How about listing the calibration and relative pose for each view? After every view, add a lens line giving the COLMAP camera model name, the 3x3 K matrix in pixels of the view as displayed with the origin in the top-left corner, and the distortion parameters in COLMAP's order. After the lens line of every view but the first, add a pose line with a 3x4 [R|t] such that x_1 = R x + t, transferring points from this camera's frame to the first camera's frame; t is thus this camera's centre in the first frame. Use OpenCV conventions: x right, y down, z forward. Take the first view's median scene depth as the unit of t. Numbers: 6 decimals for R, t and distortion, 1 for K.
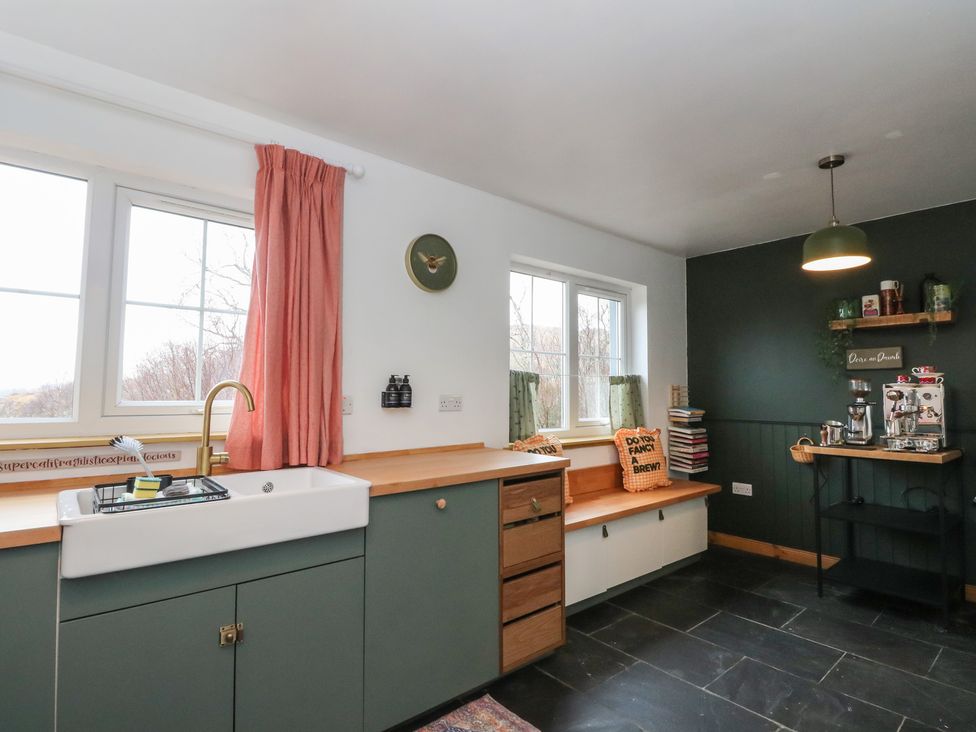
lens RADIAL K [[524.6, 0, 492.6], [0, 524.6, 361.1], [0, 0, 1]] dist [-0.002022, -0.002317]
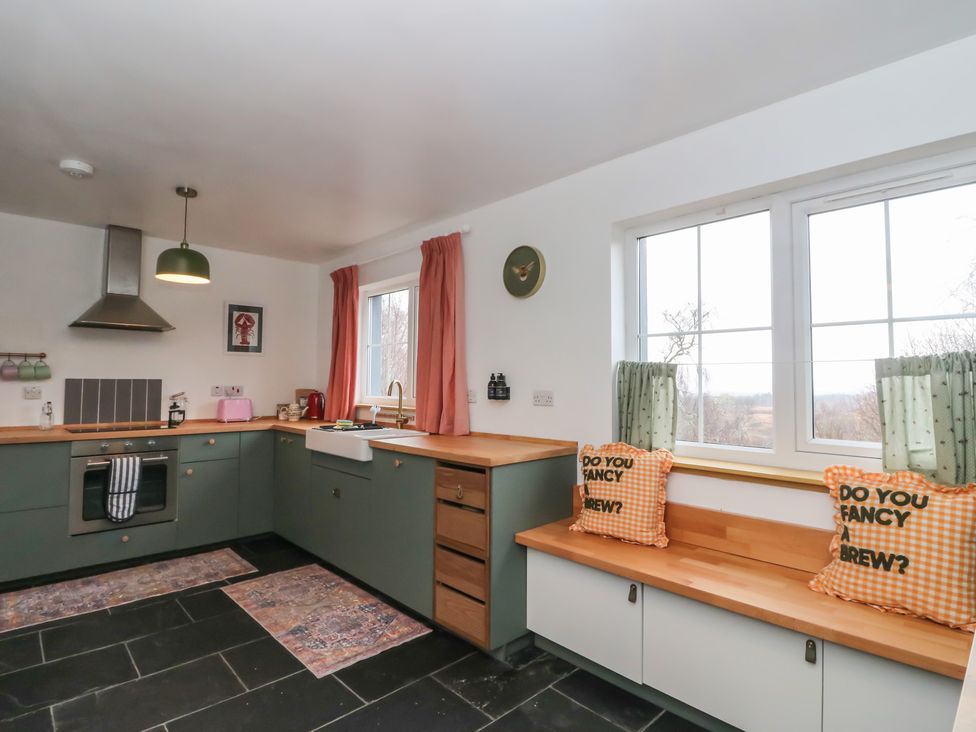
lens RADIAL K [[524.6, 0, 485.5], [0, 524.6, 363.7], [0, 0, 1]] dist [-0.002022, -0.002317]
pose [[0.032971, -0.043457, -0.998511, 1.045341], [0.045410, 0.998088, -0.041939, 0.054205], [0.998424, -0.043960, 0.034881, 0.923259]]
